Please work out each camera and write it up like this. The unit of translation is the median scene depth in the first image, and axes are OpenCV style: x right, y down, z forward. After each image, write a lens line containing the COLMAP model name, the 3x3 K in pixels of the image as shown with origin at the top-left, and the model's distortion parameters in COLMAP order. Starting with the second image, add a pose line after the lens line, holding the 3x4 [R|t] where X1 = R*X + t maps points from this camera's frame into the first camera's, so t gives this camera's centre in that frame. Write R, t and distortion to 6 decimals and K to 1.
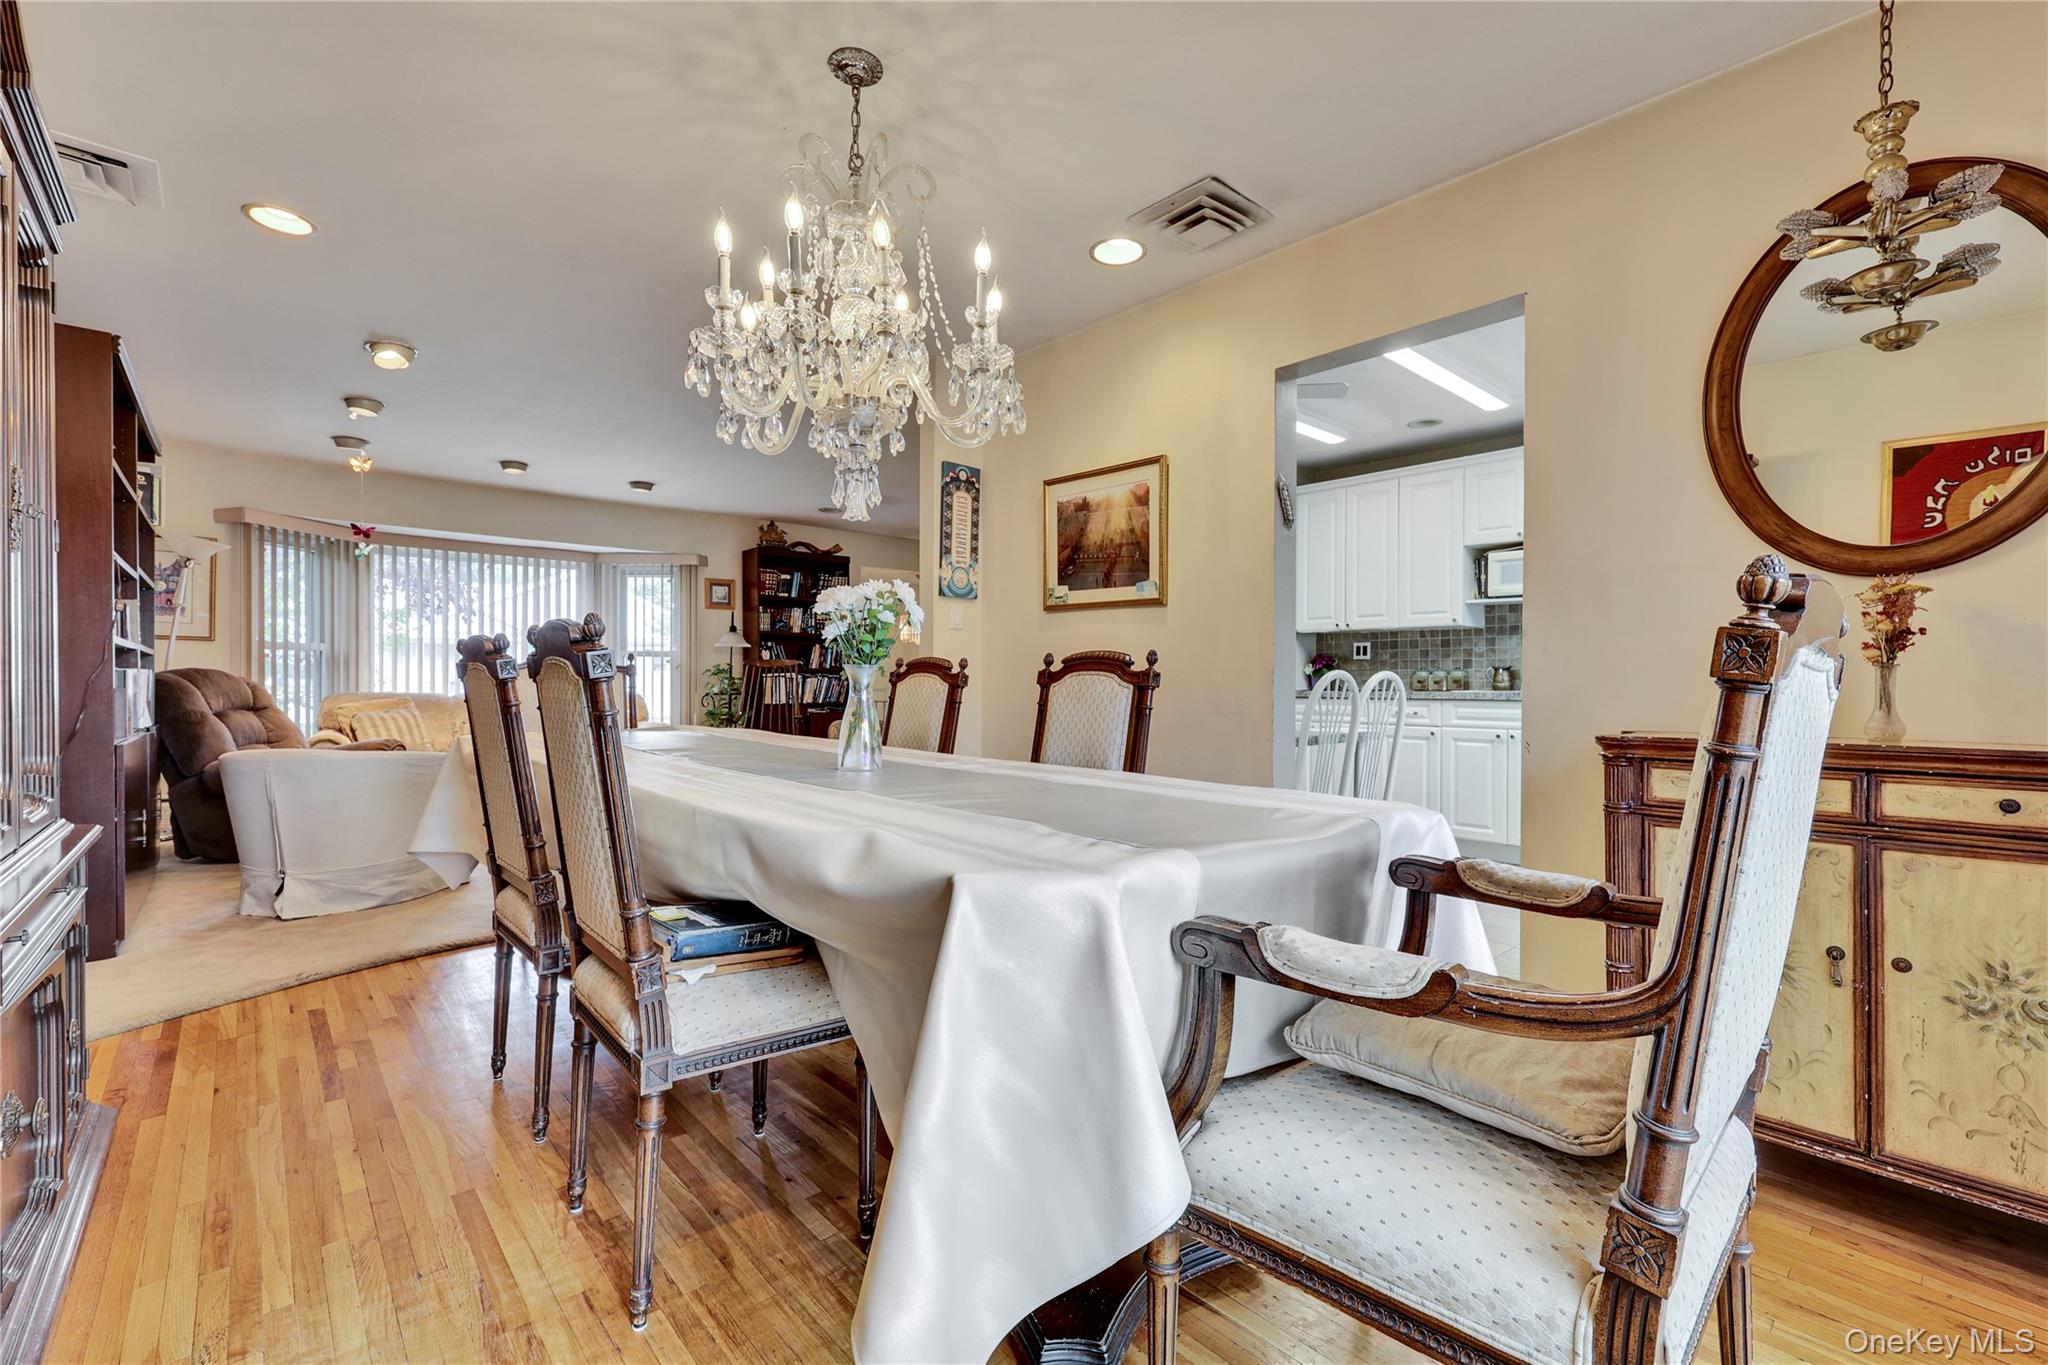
lens RADIAL K [[852.4, 0, 1012.0], [0, 852.4, 690.1], [0, 0, 1]] dist [0.001127, 0.000099]
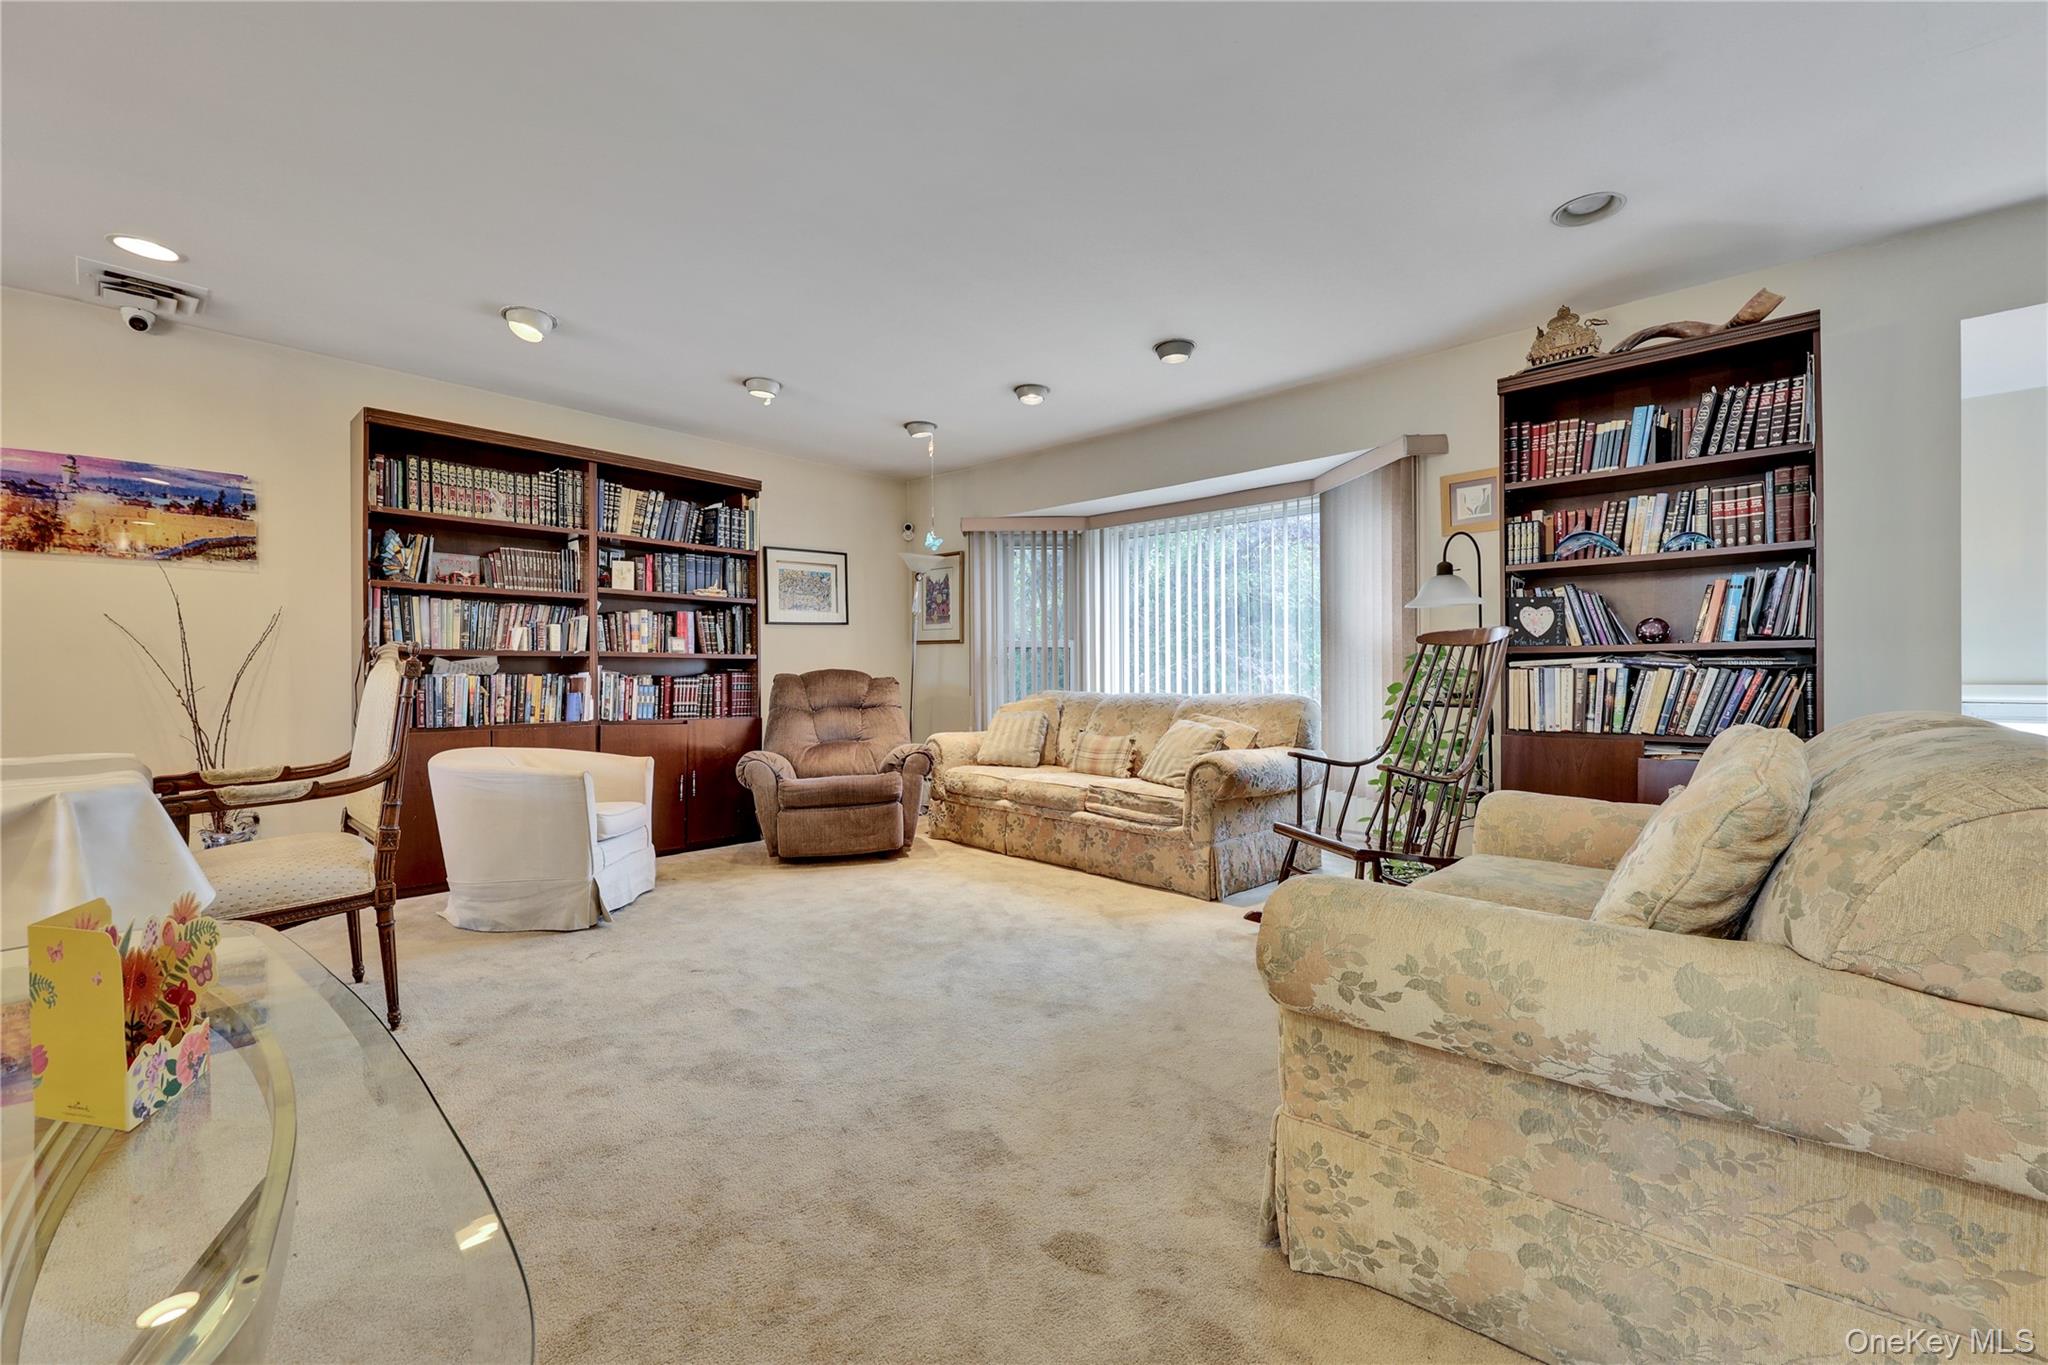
lens RADIAL K [[830.0, 0, 1027.5], [0, 830.0, 670.6], [0, 0, 1]] dist [-0.000064, 0.000163]
pose [[0.124946, -0.006979, -0.992139, 0.102882], [-0.005803, 0.999953, -0.007765, -0.009461], [0.992147, 0.006727, 0.124900, 0.687756]]
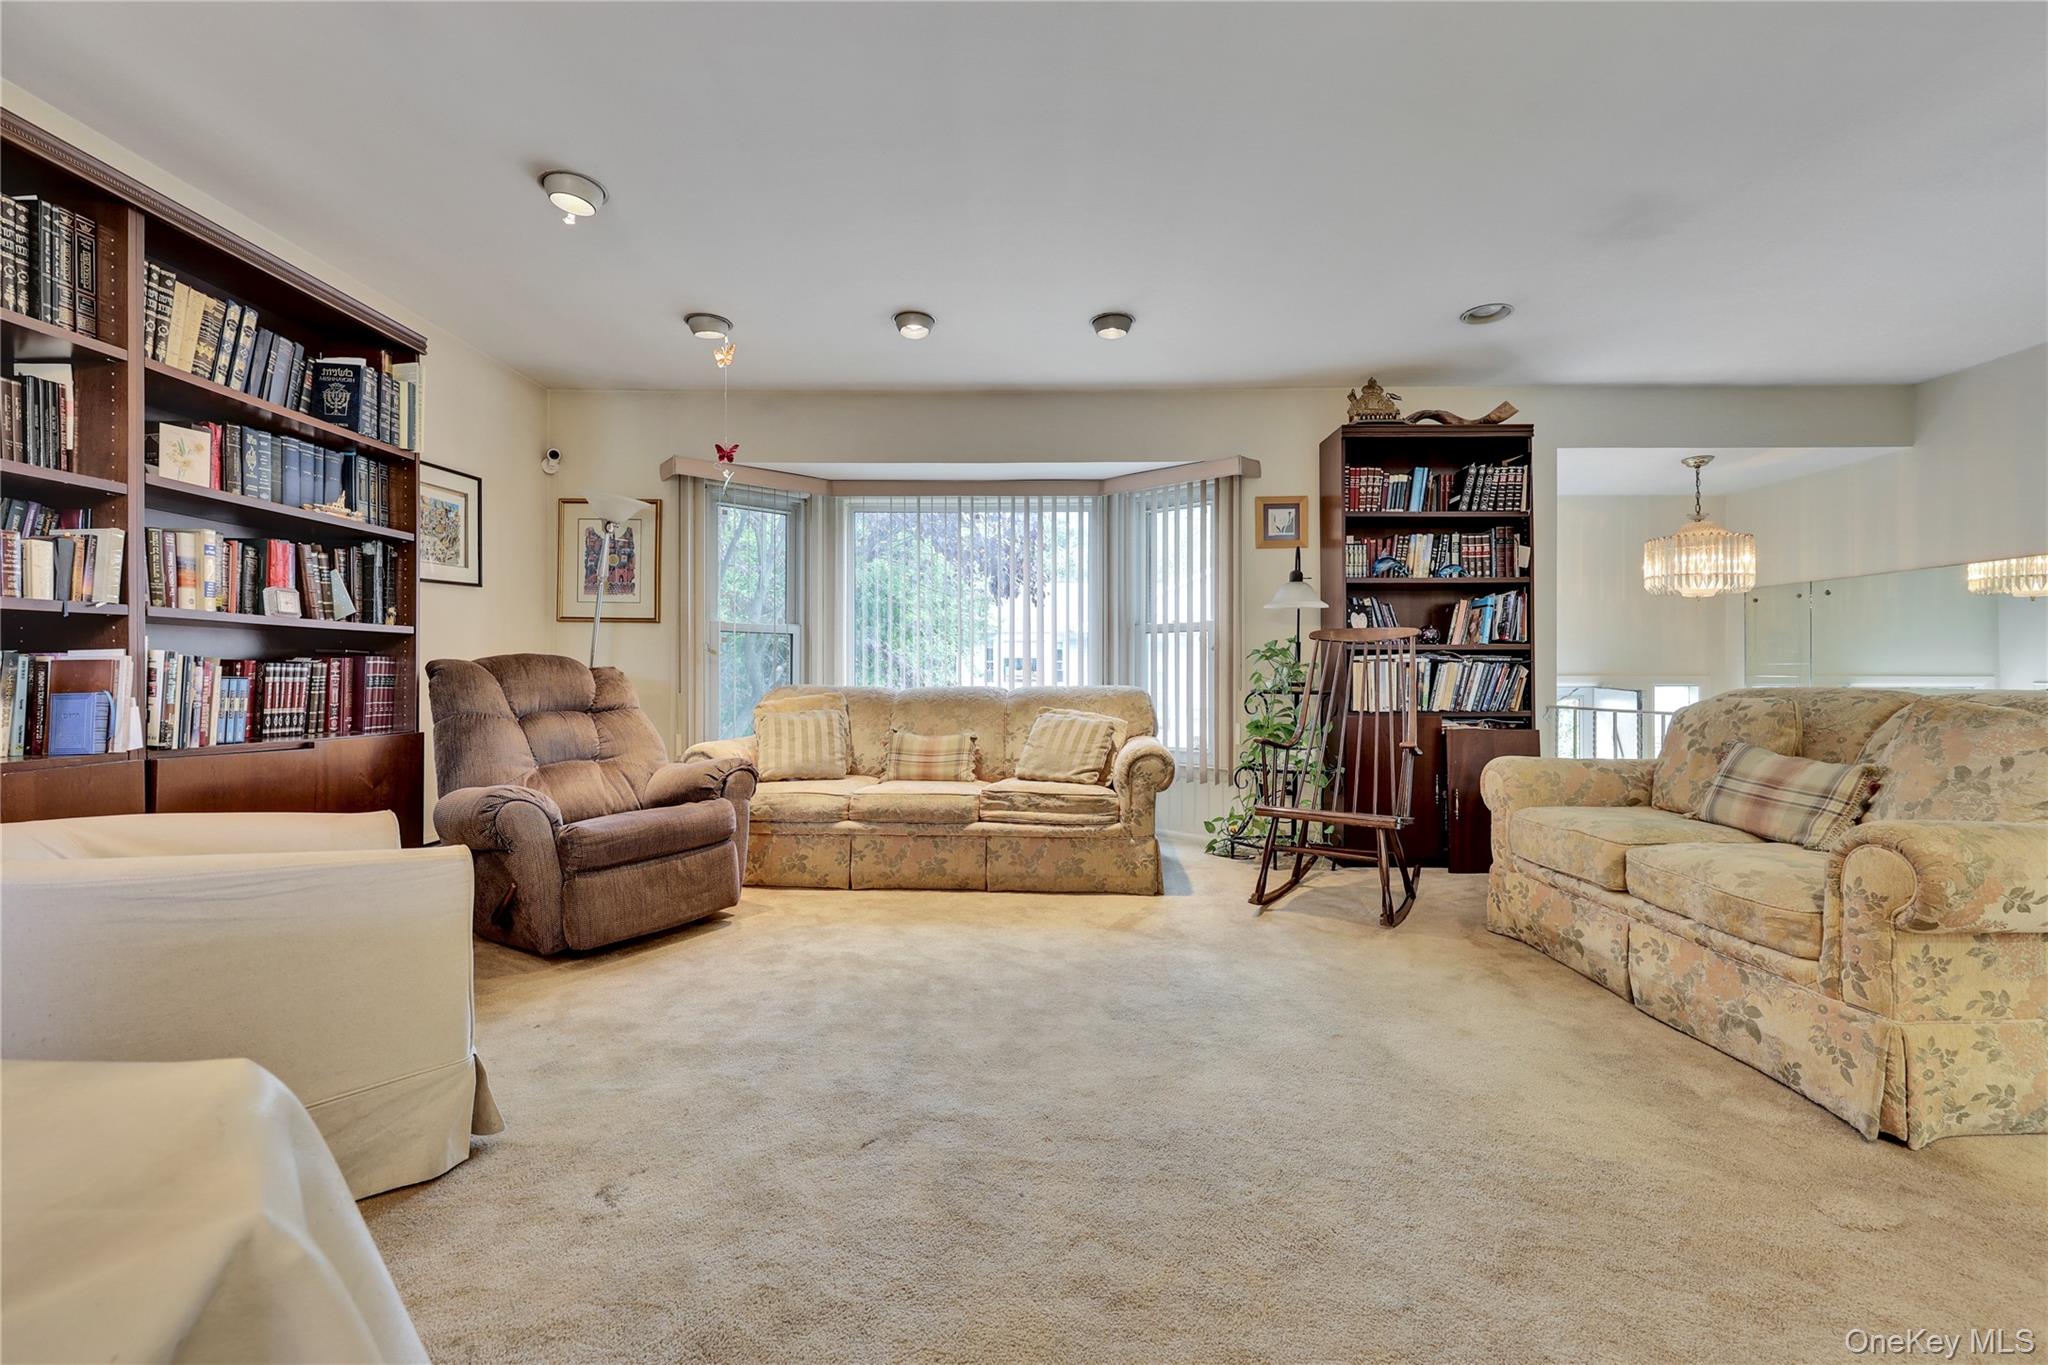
lens RADIAL K [[836.1, 0, 1042.9], [0, 836.1, 665.5], [0, 0, 1]] dist [0.001022, -0.000042]
pose [[0.753297, -0.005922, -0.657654, -0.088136], [-0.006169, 0.999852, -0.016070, -0.003263], [0.657652, 0.016162, 0.753149, 0.461216]]
